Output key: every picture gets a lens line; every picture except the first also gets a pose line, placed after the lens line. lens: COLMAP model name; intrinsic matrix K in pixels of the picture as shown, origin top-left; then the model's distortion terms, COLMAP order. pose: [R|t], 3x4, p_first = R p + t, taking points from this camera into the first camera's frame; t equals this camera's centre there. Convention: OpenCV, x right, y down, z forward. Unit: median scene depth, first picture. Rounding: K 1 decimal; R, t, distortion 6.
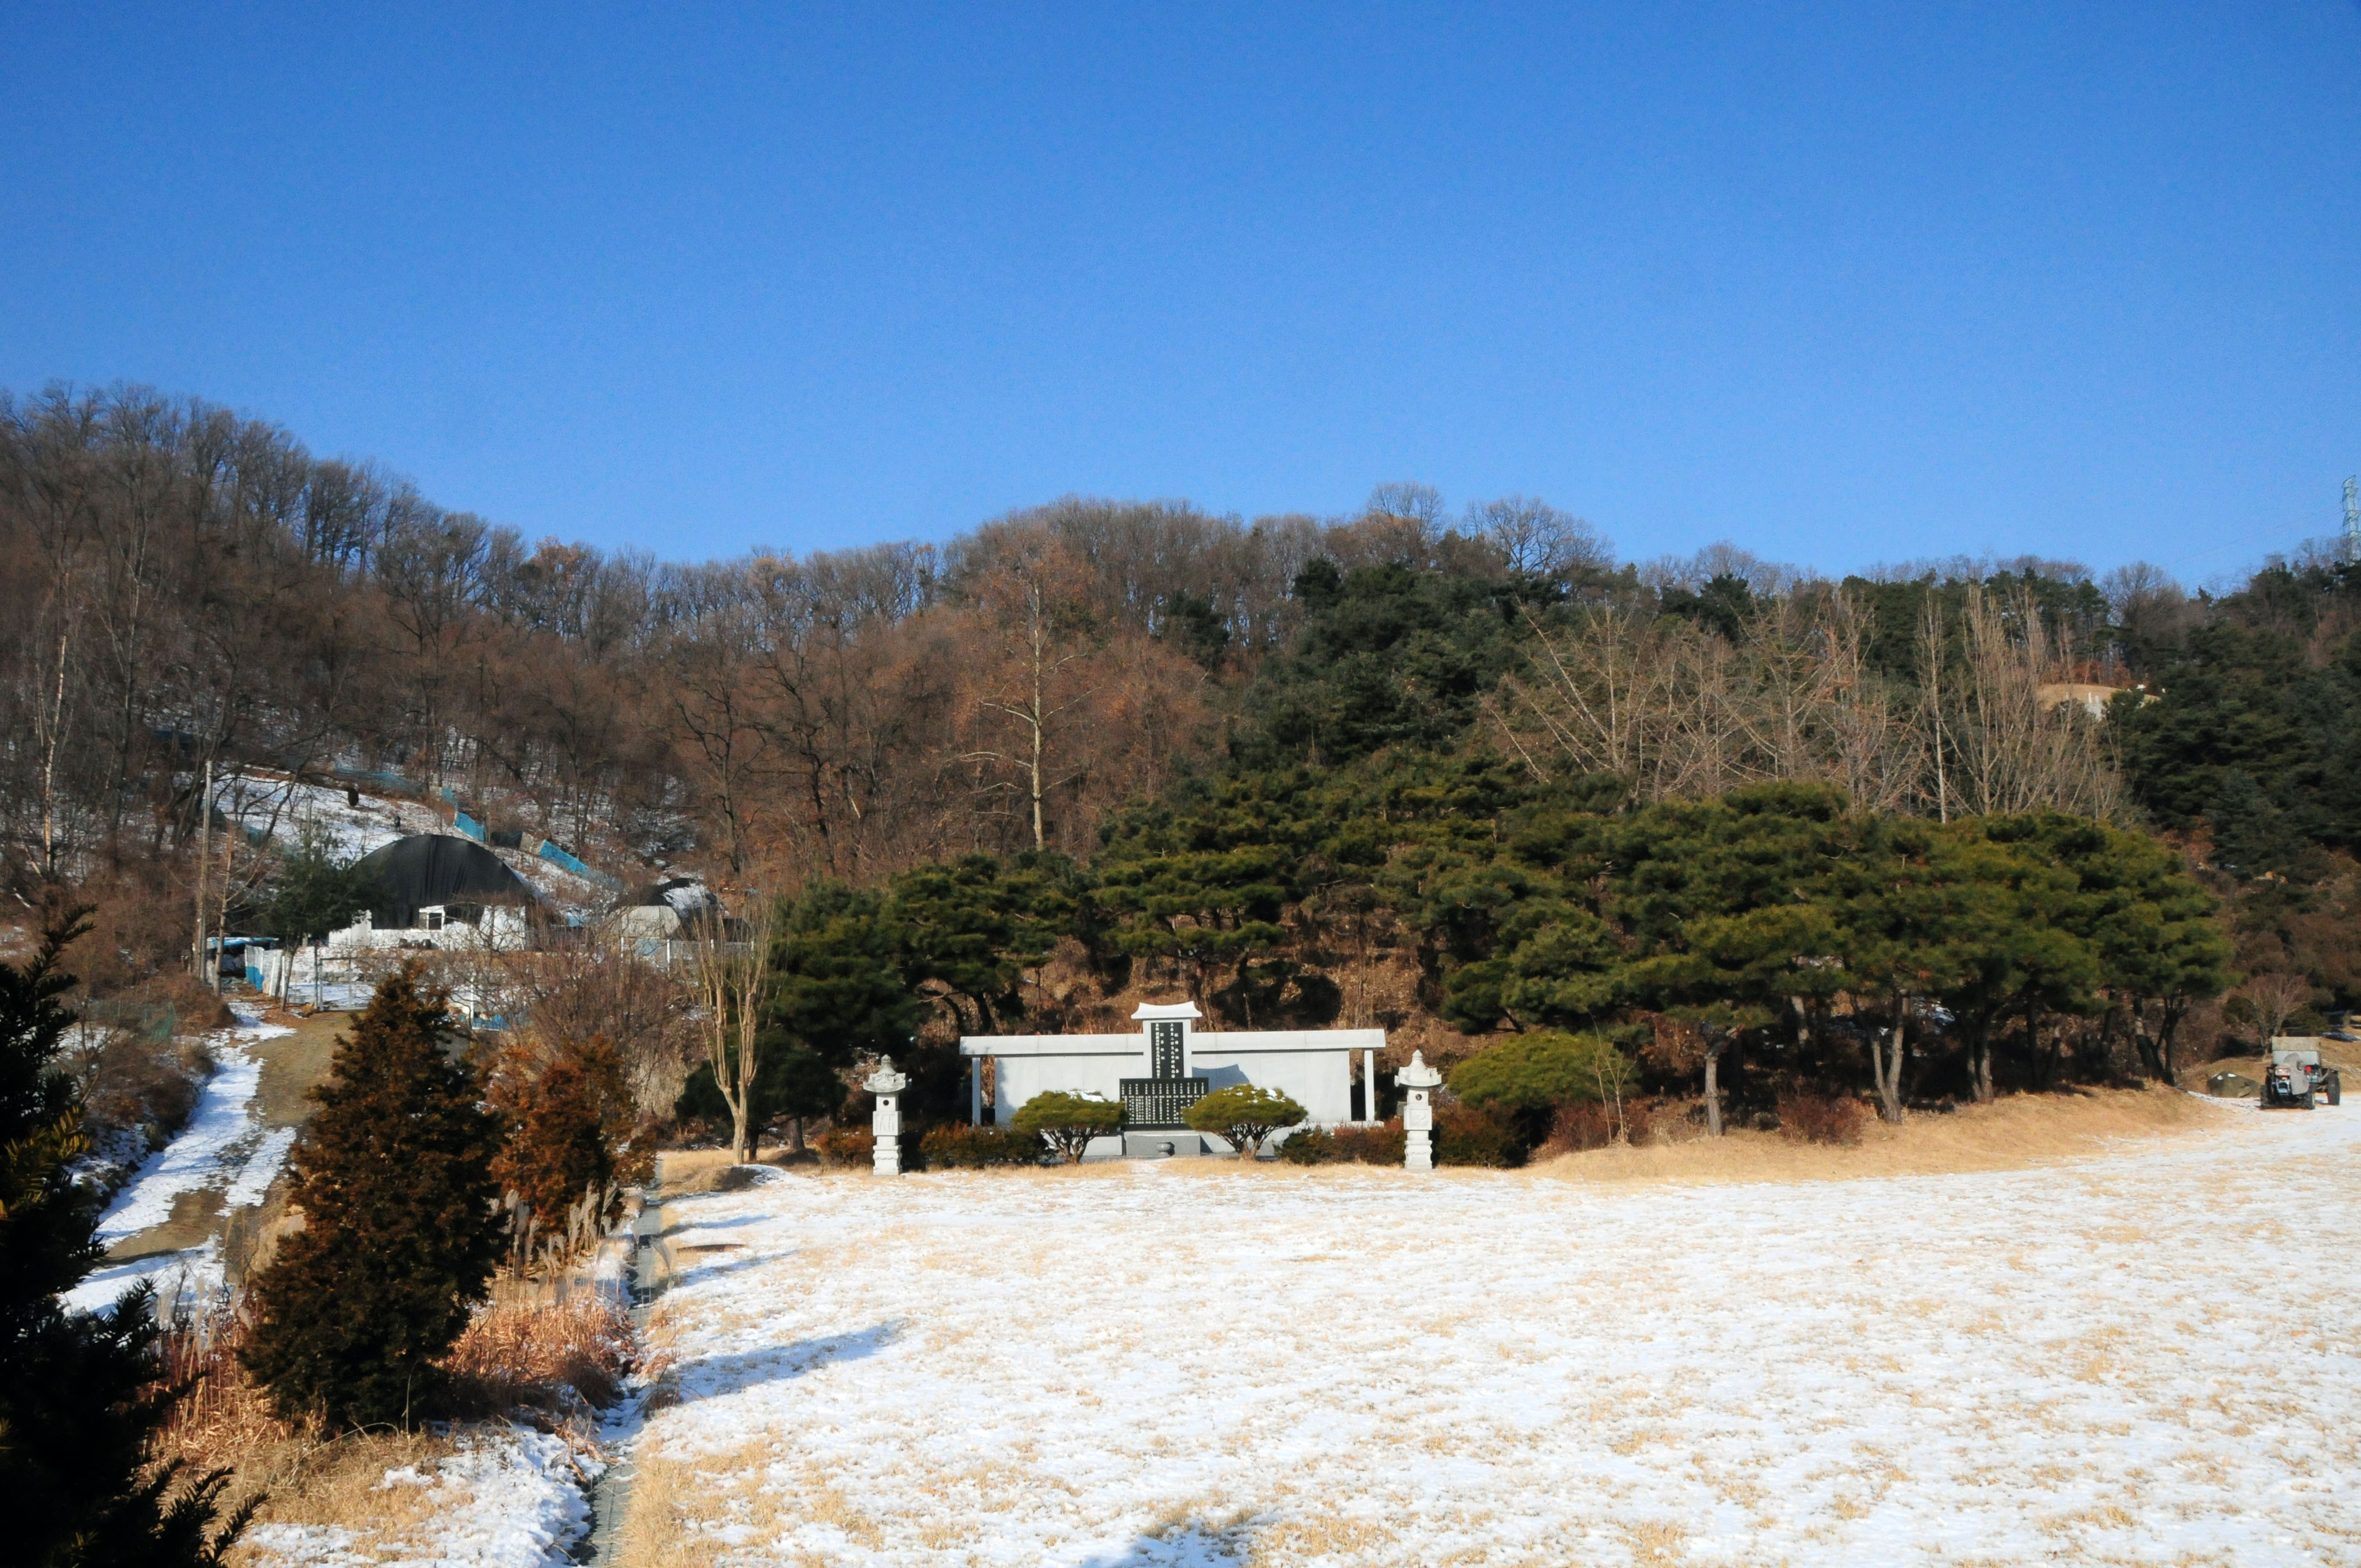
lens RADIAL K [[1824.6, 0, 1143.6], [0, 1824.6, 850.4], [0, 0, 1]] dist [-0.176044, 0.120474]
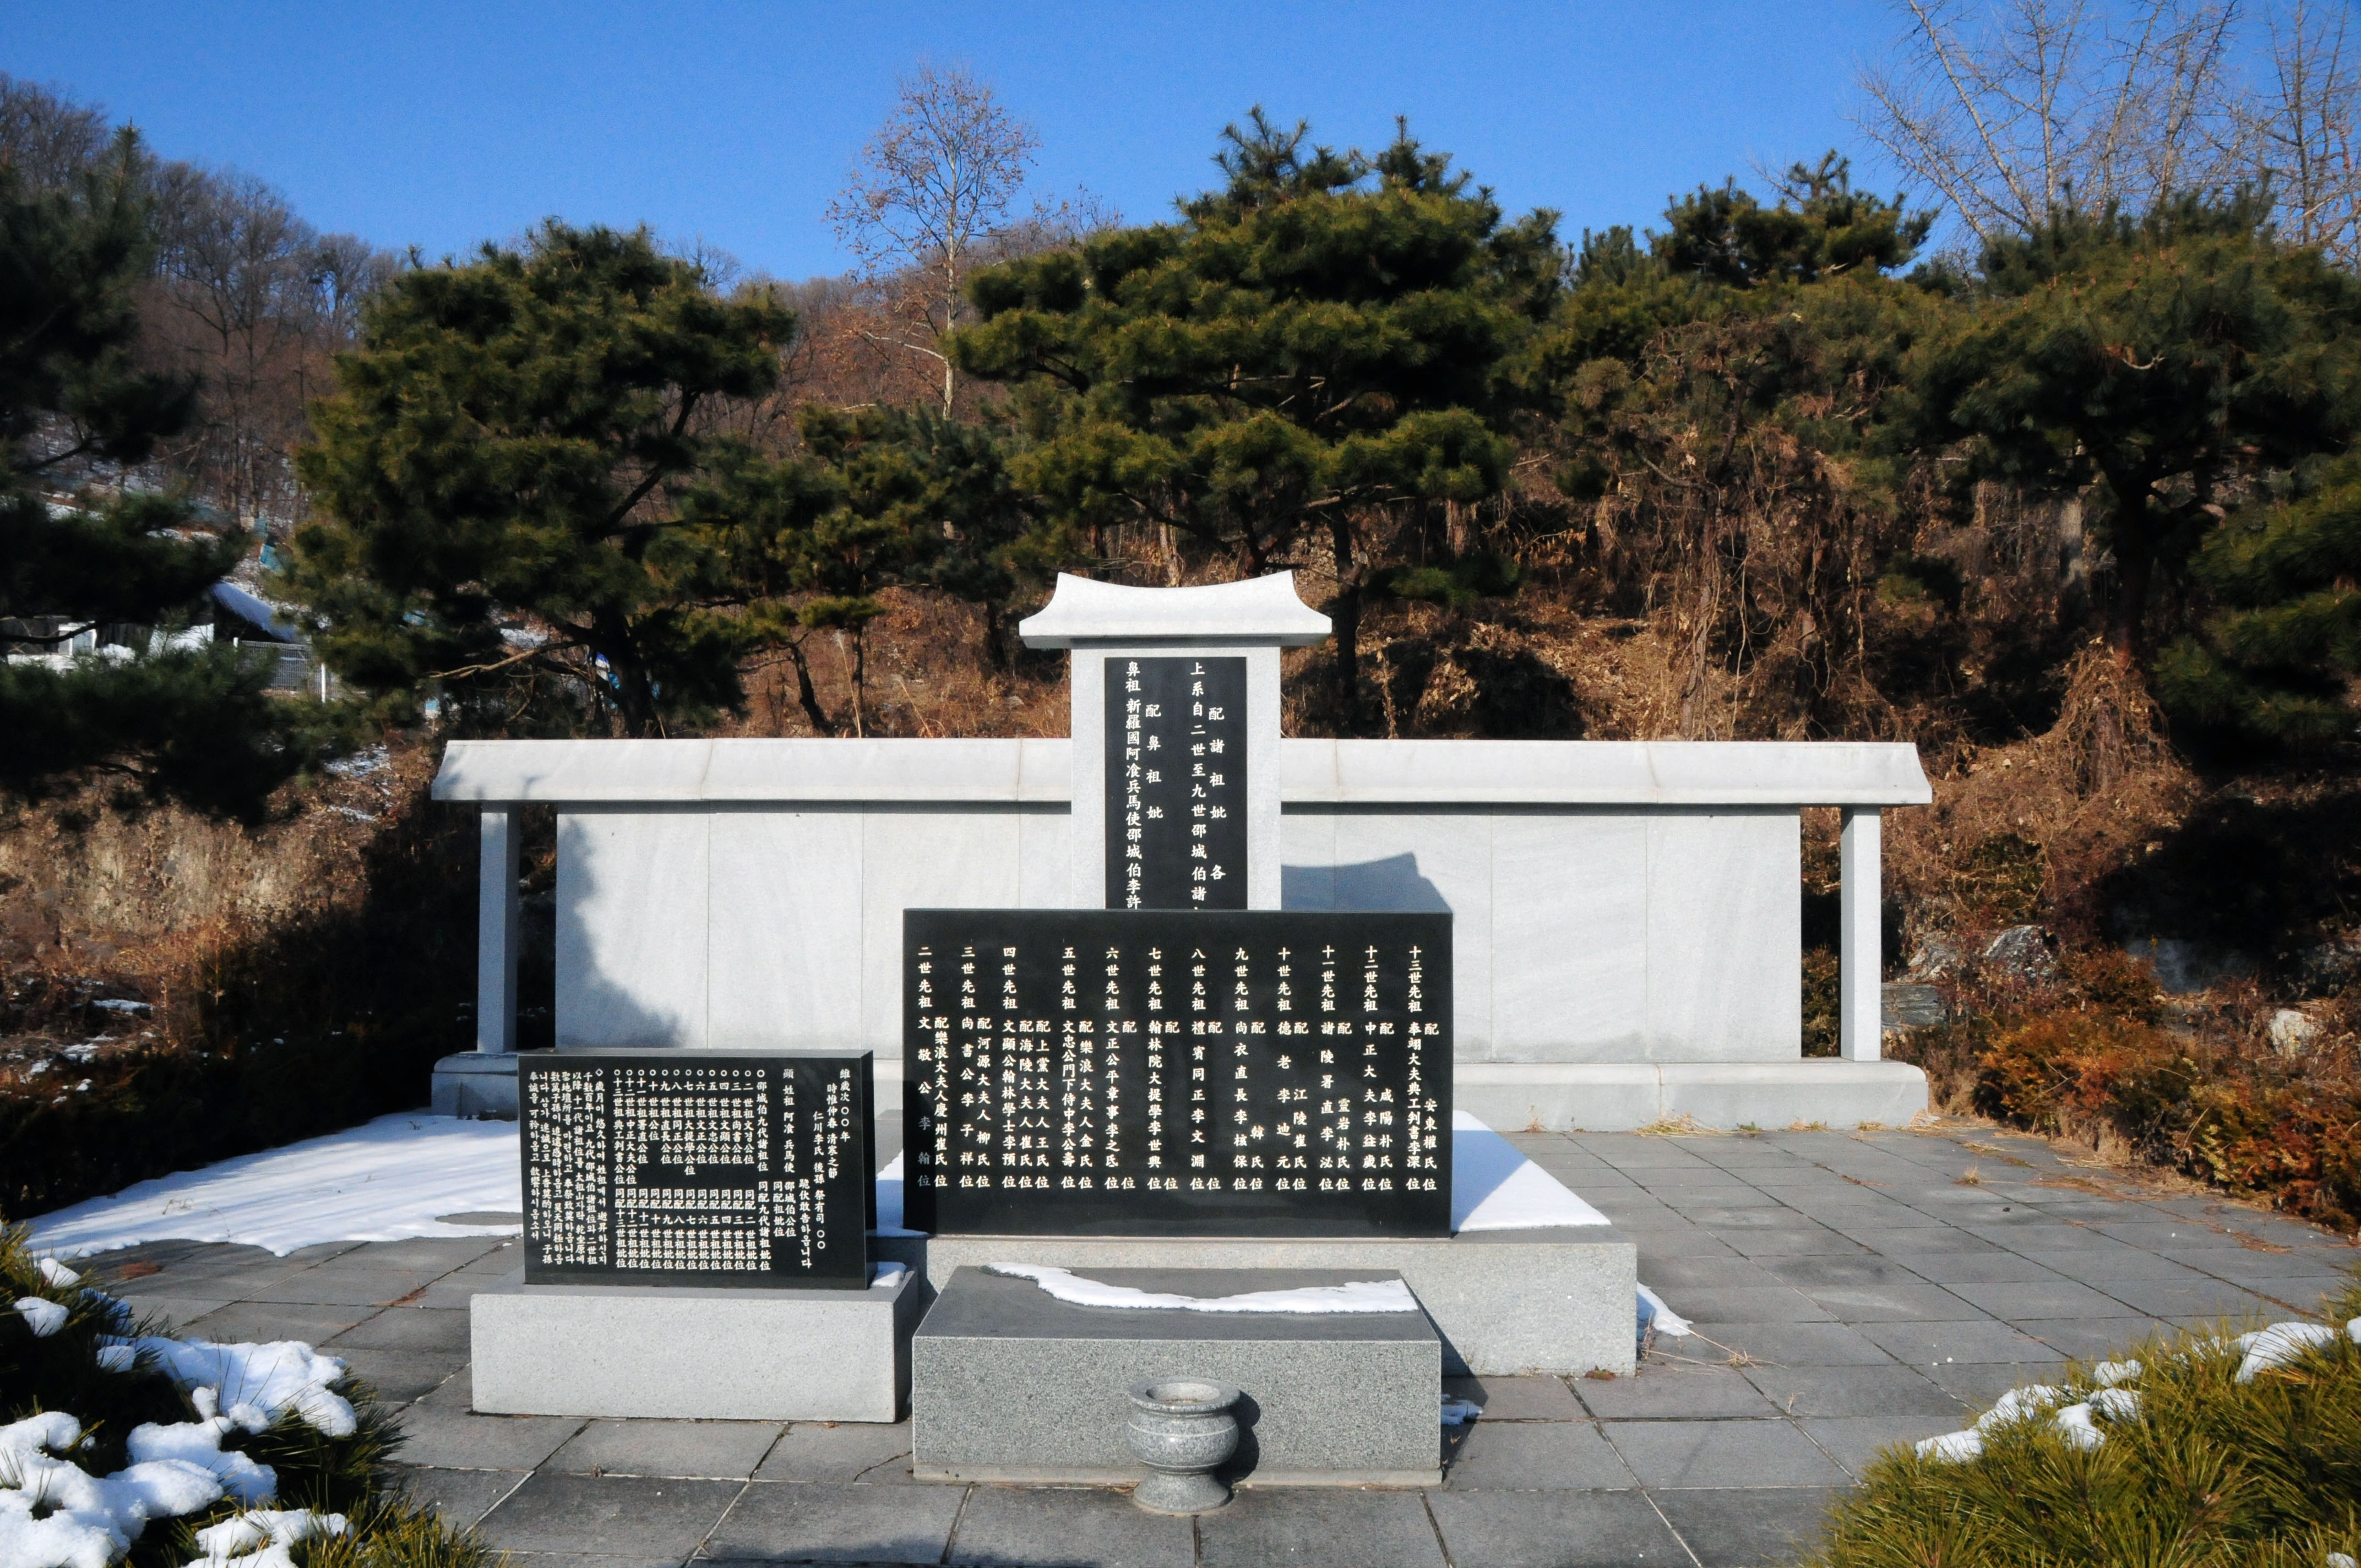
lens RADIAL K [[1866.1, 0, 1174.8], [0, 1866.1, 869.9], [0, 0, 1]] dist [-0.164473, 0.129379]
pose [[0.998950, 0.020163, 0.041149, 0.003465], [-0.024914, 0.992651, 0.118419, 0.087376], [-0.038459, -0.119319, 0.992111, 0.719441]]
